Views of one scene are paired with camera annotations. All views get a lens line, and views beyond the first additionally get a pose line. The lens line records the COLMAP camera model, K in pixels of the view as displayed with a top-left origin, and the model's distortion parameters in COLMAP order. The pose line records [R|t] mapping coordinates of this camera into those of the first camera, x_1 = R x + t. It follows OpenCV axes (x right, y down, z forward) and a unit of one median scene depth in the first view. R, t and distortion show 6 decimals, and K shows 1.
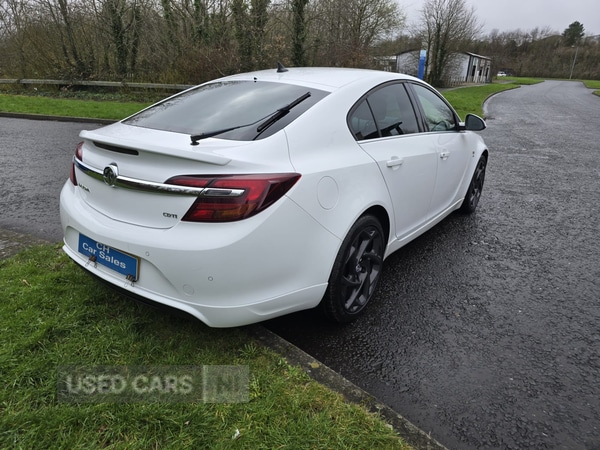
lens RADIAL K [[406.9, 0, 296.1], [0, 406.9, 216.1], [0, 0, 1]] dist [0.054868, -0.044615]
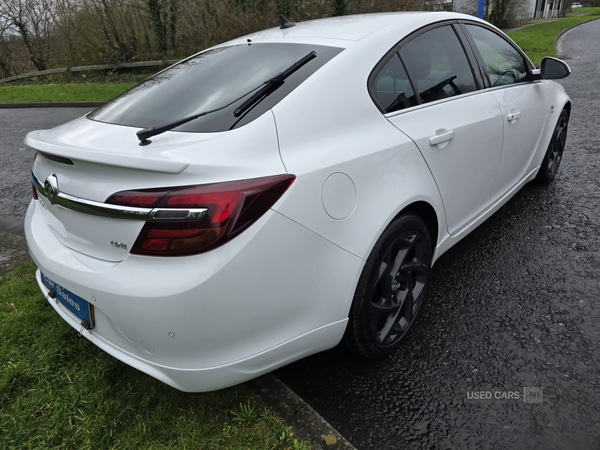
lens RADIAL K [[406.9, 0, 296.1], [0, 406.9, 216.1], [0, 0, 1]] dist [0.054868, -0.044615]
pose [[0.989151, -0.051590, -0.137548, 0.037768], [0.062716, 0.994993, 0.077814, -0.031357], [0.132845, -0.085596, 0.987434, 0.111517]]
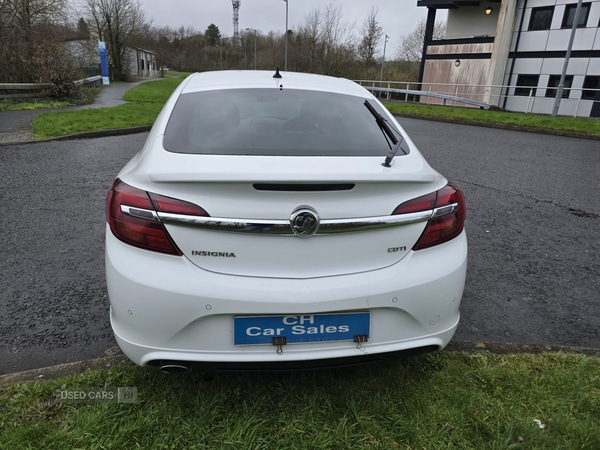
lens RADIAL K [[406.9, 0, 296.1], [0, 406.9, 216.1], [0, 0, 1]] dist [0.054868, -0.044615]
pose [[0.727182, -0.220819, 0.649958, -0.350969], [0.210907, 0.972920, 0.094578, -0.068664], [-0.653241, 0.068305, 0.754062, 0.164175]]
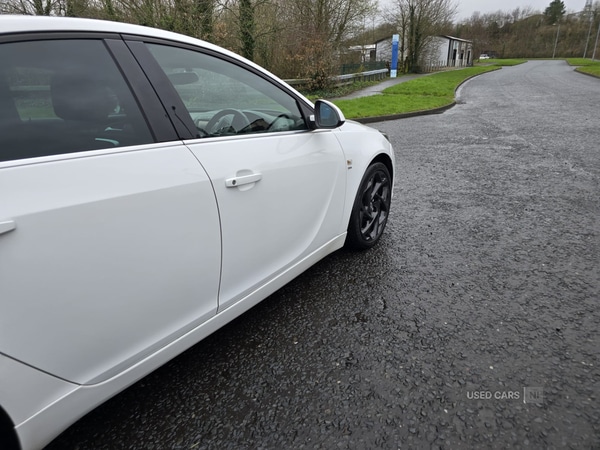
lens RADIAL K [[399.7, 0, 297.2], [0, 399.7, 216.5], [0, 0, 1]] dist [0.064999, -0.050692]
pose [[0.998271, -0.058150, 0.008570, 0.260267], [0.057991, 0.998161, 0.017669, -0.066596], [-0.009582, -0.017142, 0.999807, 0.298232]]
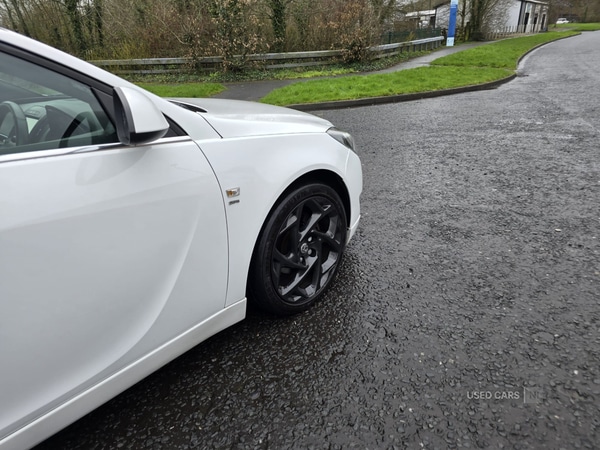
lens RADIAL K [[402.3, 0, 300.0], [0, 402.3, 225.0], [0, 0, 1]] dist [0.056206, -0.043210]
pose [[0.993383, -0.026386, -0.111777, 0.402532], [0.036333, 0.995466, 0.087908, -0.117759], [0.108950, -0.091388, 0.989837, 0.492343]]
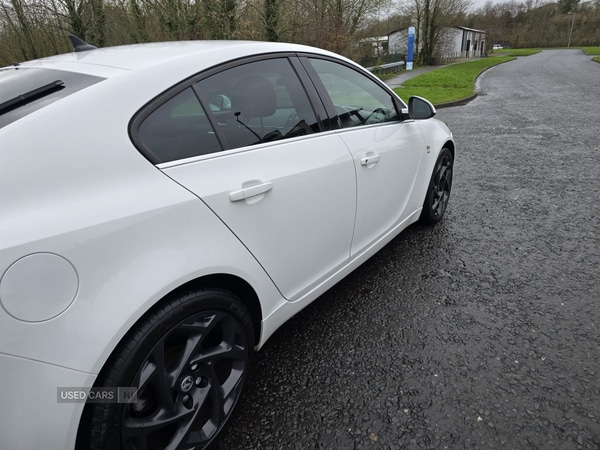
lens RADIAL K [[403.4, 0, 299.2], [0, 403.4, 215.1], [0, 0, 1]] dist [0.060918, -0.048014]
pose [[0.997619, -0.068296, -0.009646, 0.150062], [0.068521, 0.997326, 0.025421, -0.050986], [0.007884, -0.026021, 0.999630, 0.197351]]
